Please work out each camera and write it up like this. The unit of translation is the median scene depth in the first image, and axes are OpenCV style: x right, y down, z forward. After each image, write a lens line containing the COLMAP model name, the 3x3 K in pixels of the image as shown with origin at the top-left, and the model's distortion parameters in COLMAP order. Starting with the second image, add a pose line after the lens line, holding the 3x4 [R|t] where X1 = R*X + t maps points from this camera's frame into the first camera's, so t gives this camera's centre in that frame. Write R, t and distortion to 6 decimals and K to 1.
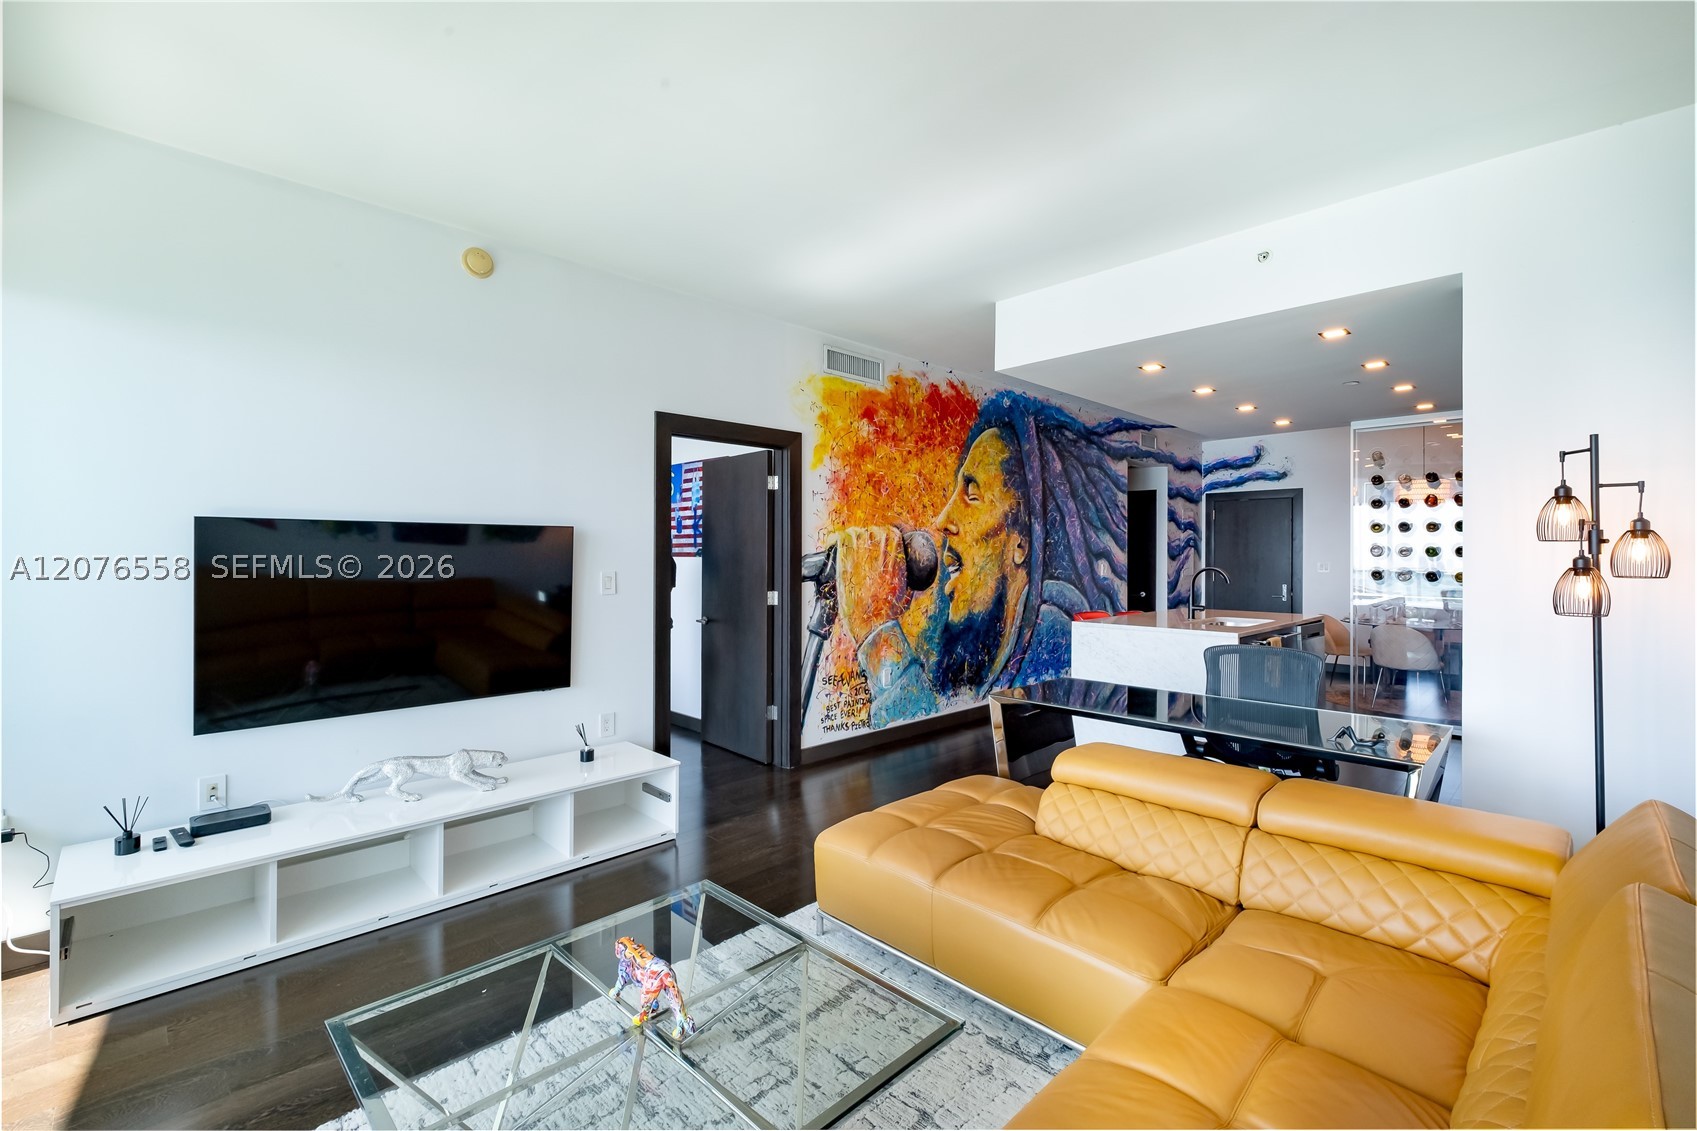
lens RADIAL K [[732.1, 0, 848.5], [0, 732.1, 565.5], [0, 0, 1]] dist [-0.000031, -0.000242]
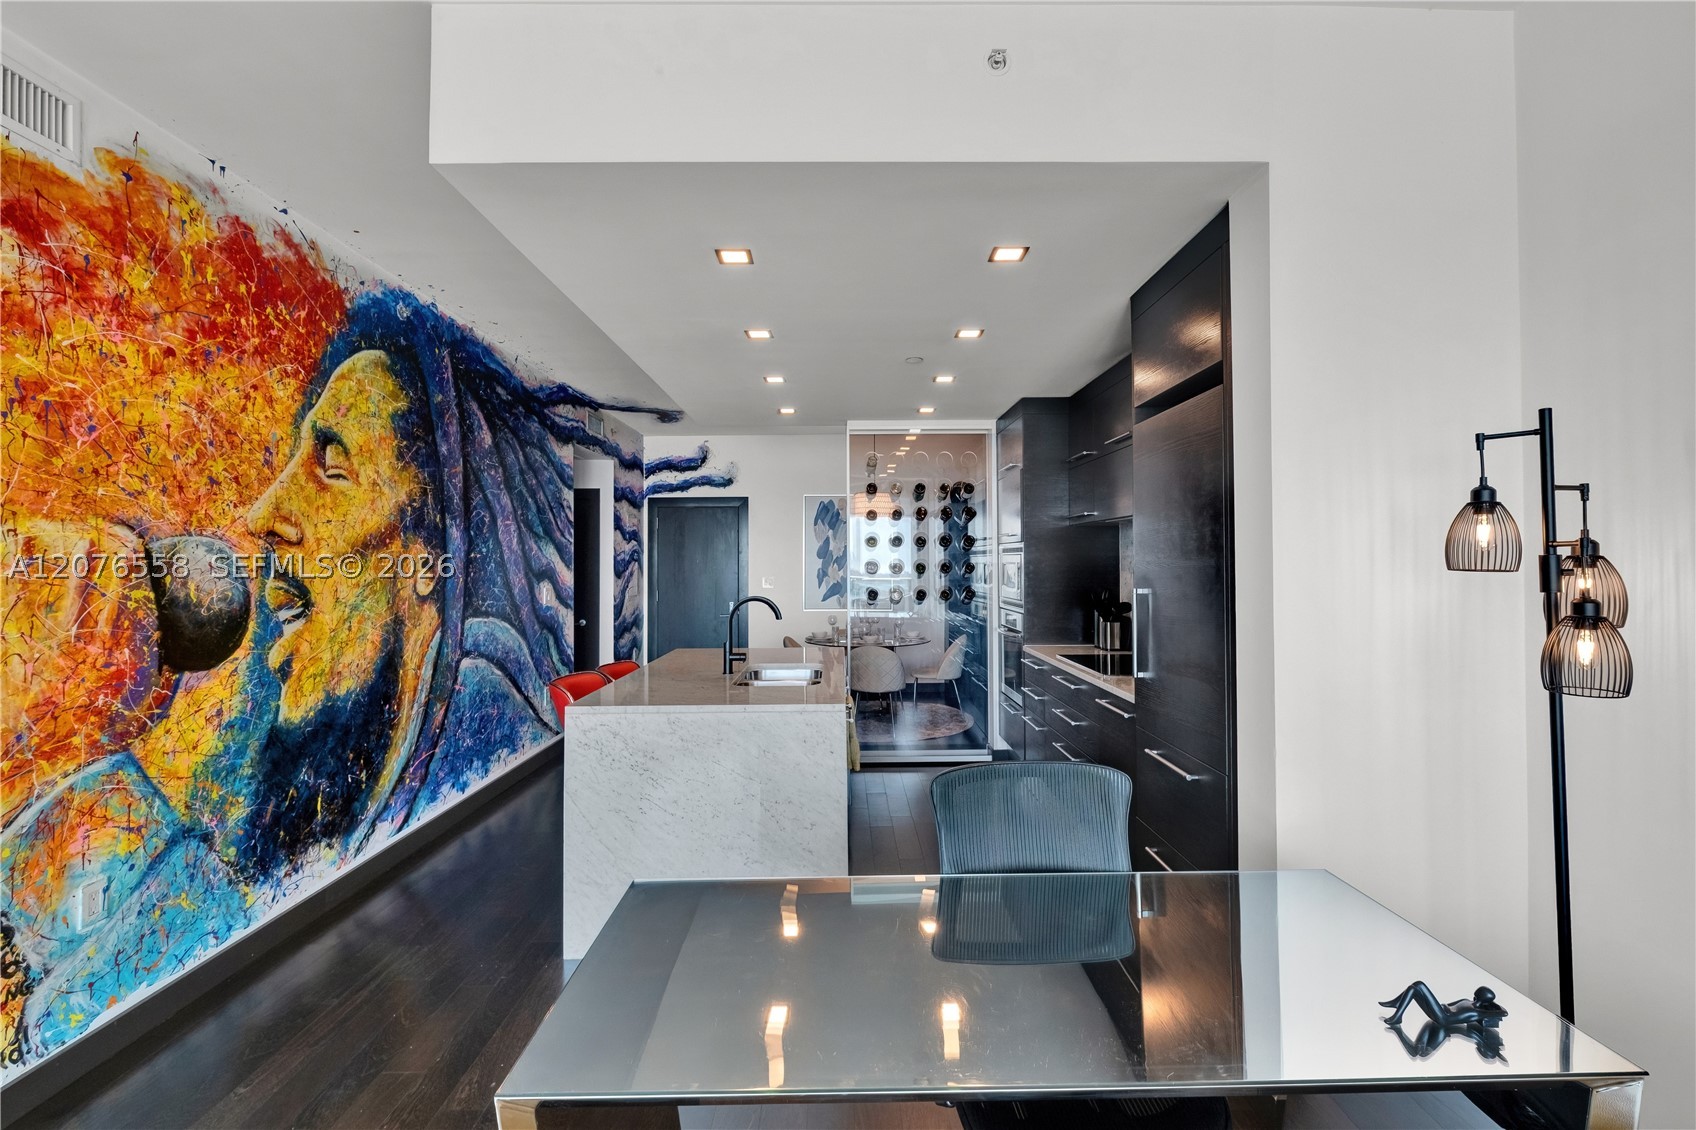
lens RADIAL K [[747.2, 0, 844.3], [0, 747.2, 549.8], [0, 0, 1]] dist [0.001205, -0.003510]
pose [[0.694446, 0.005266, 0.719525, 0.040295], [0.018921, 0.999494, -0.025576, -0.018309], [-0.719296, 0.031375, 0.693995, 0.377714]]
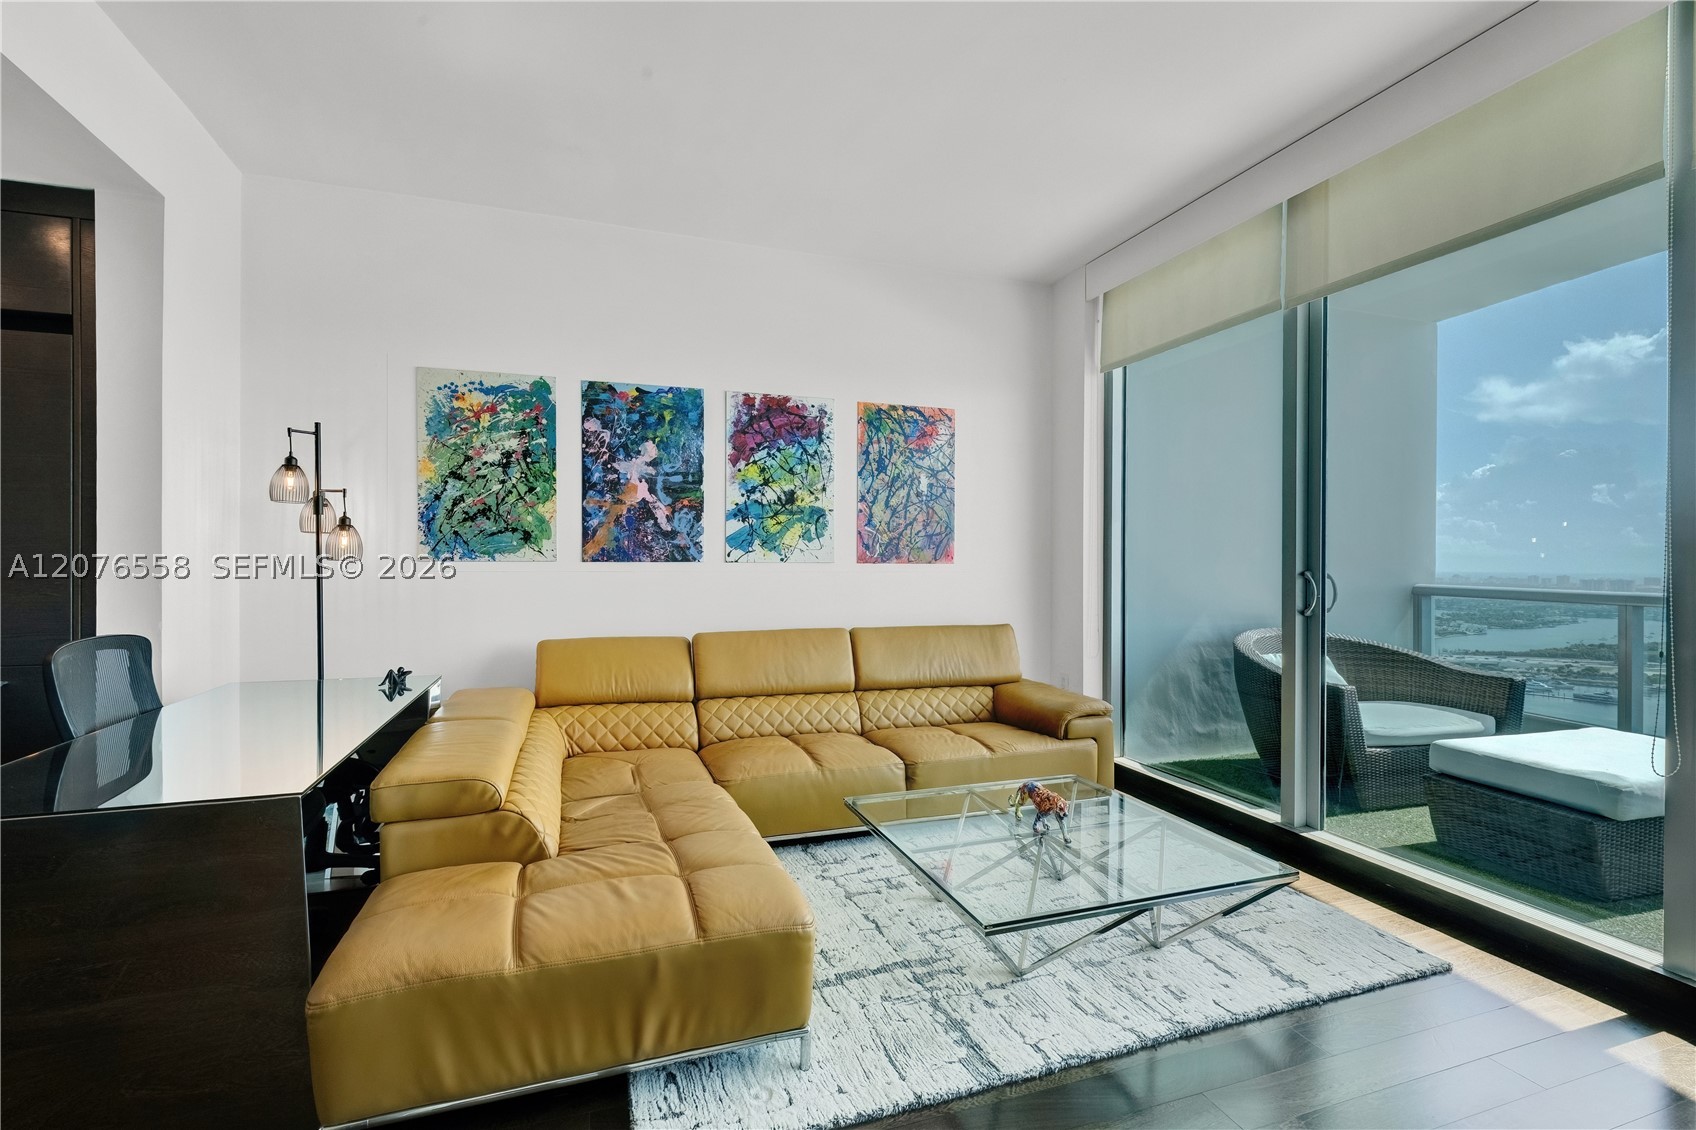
lens RADIAL K [[745.9, 0, 848.6], [0, 745.9, 572.9], [0, 0, 1]] dist [0.000483, -0.000619]
pose [[-0.904927, -0.013505, 0.425353, -0.153458], [0.000503, 0.999462, 0.032804, 0.017207], [-0.425567, 0.029900, -0.904433, 0.687955]]
